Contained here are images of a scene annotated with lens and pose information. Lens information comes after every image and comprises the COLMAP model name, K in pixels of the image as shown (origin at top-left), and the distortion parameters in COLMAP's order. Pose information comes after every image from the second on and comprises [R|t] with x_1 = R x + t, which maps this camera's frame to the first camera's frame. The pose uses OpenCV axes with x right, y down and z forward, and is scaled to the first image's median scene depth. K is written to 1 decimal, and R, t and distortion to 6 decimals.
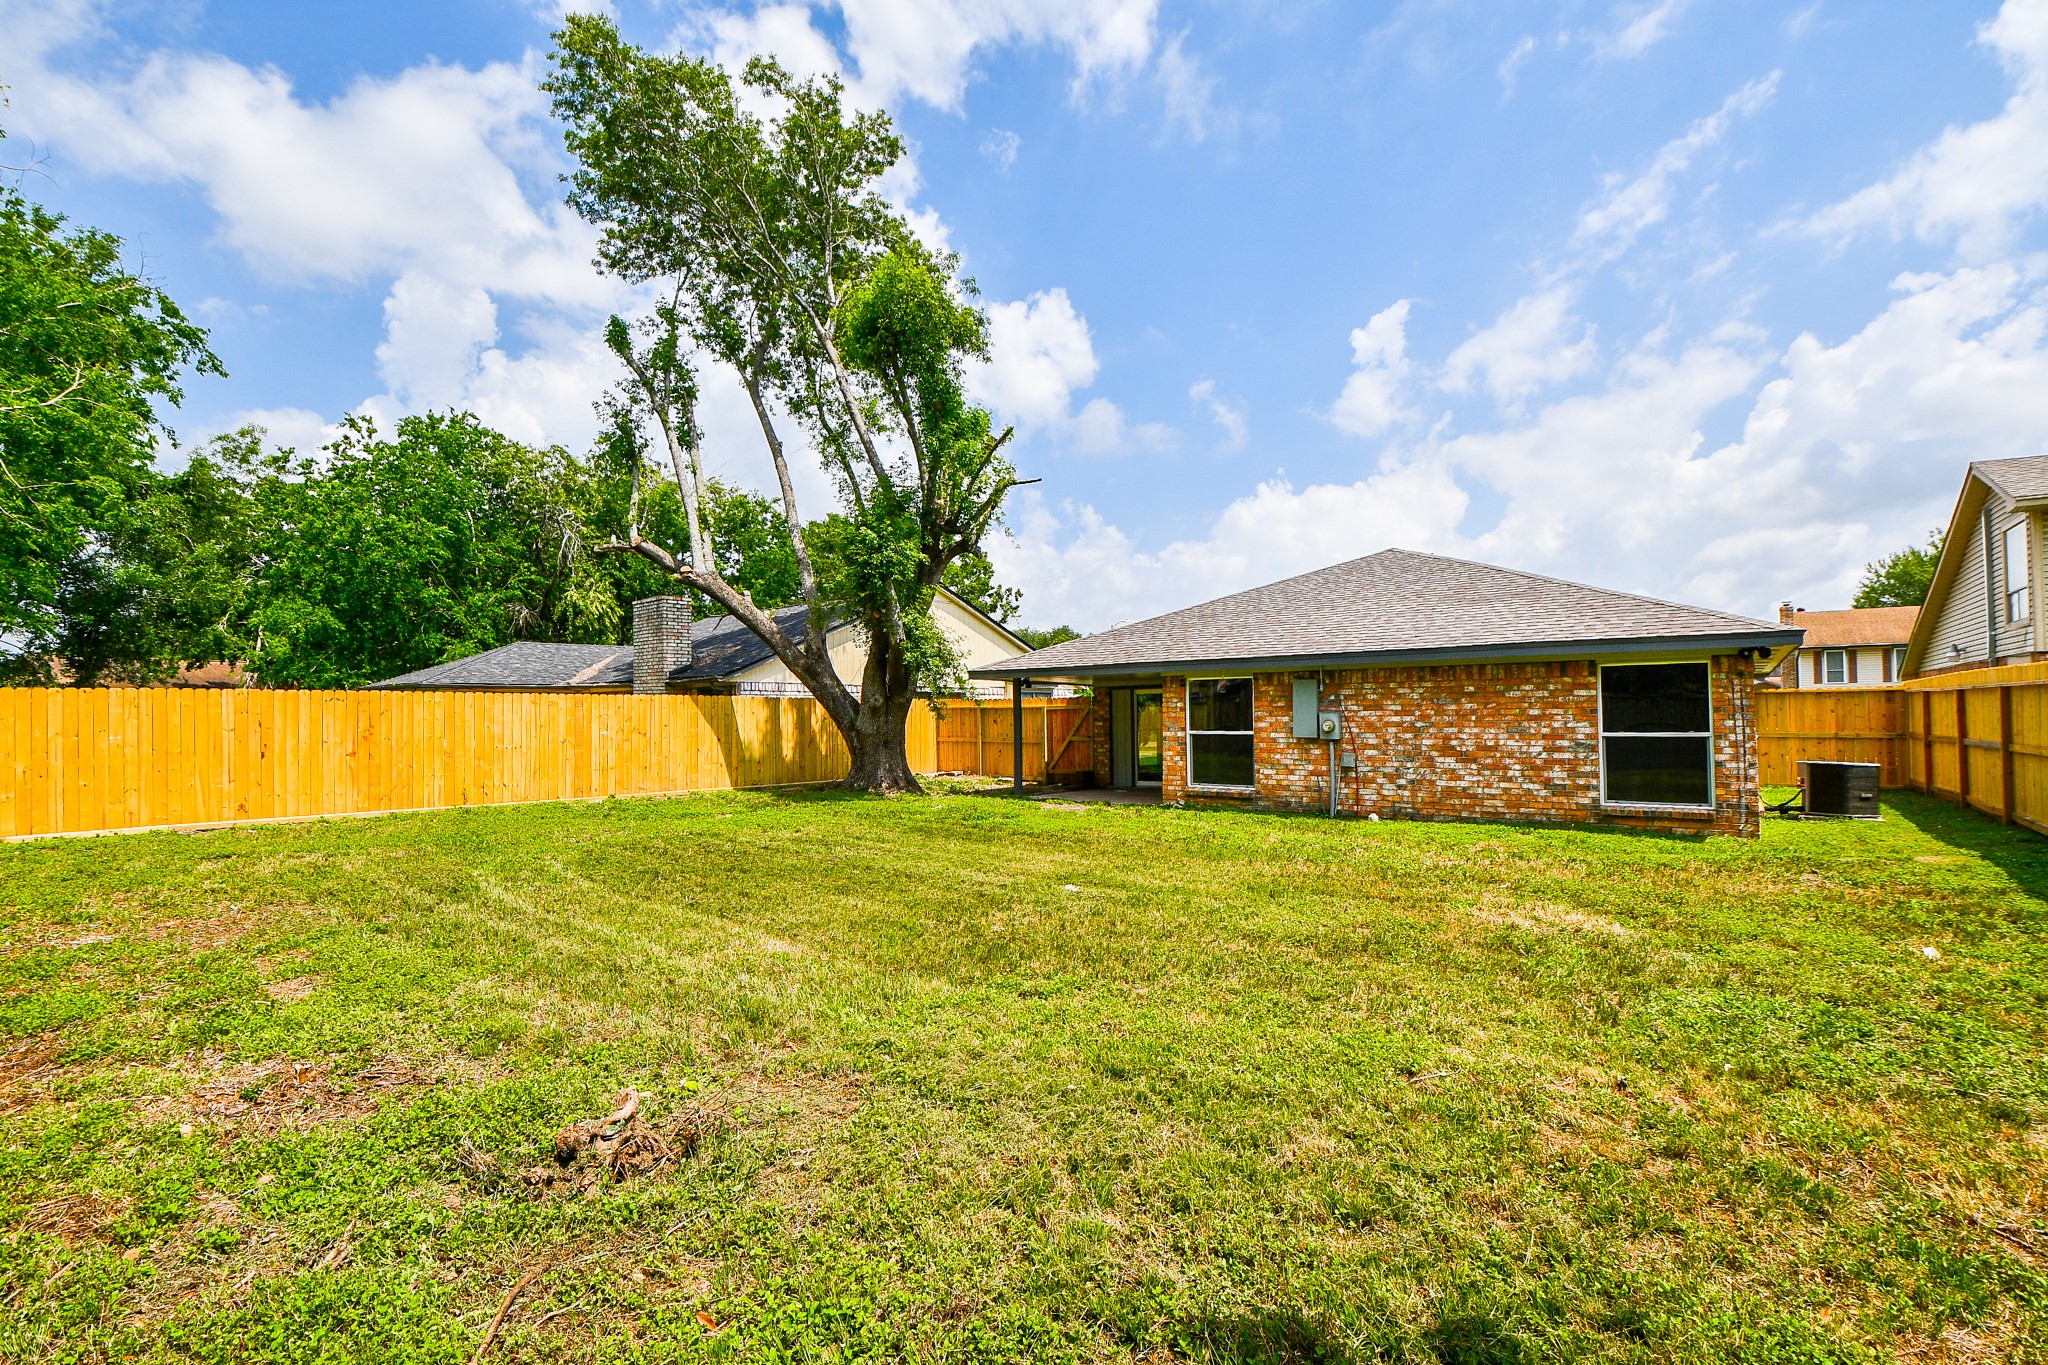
lens RADIAL K [[897.4, 0, 1031.9], [0, 897.4, 694.4], [0, 0, 1]] dist [0.010759, -0.023291]
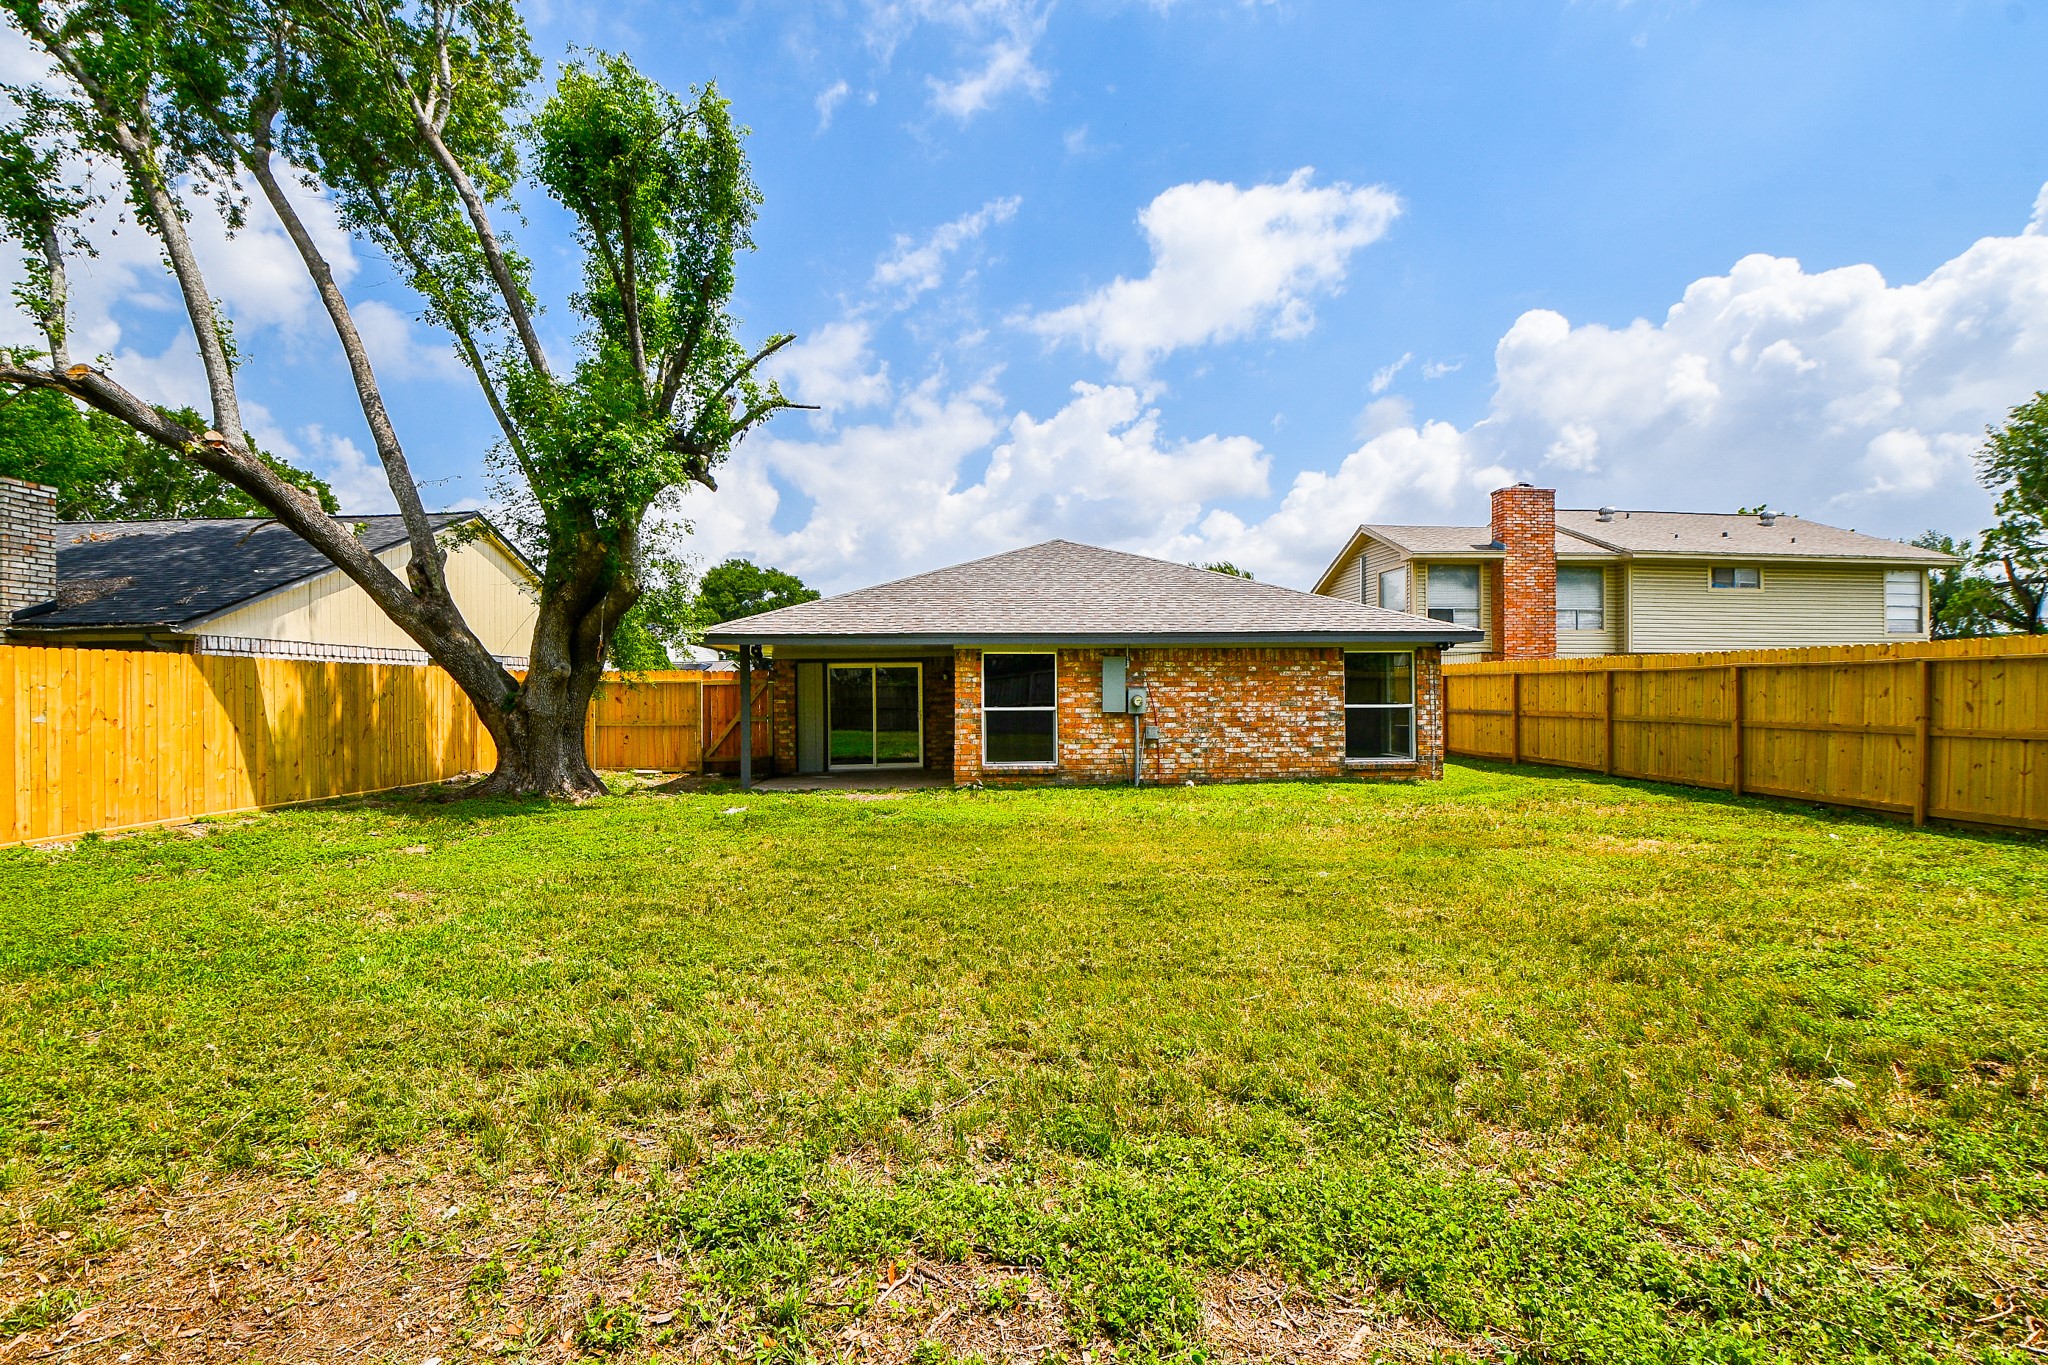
lens RADIAL K [[897.4, 0, 1031.9], [0, 897.4, 694.4], [0, 0, 1]] dist [0.010759, -0.023291]
pose [[0.761627, 0.002069, 0.648012, -0.440931], [-0.015857, 0.999755, 0.015444, 0.012549], [-0.647821, -0.022038, 0.761474, 0.266024]]
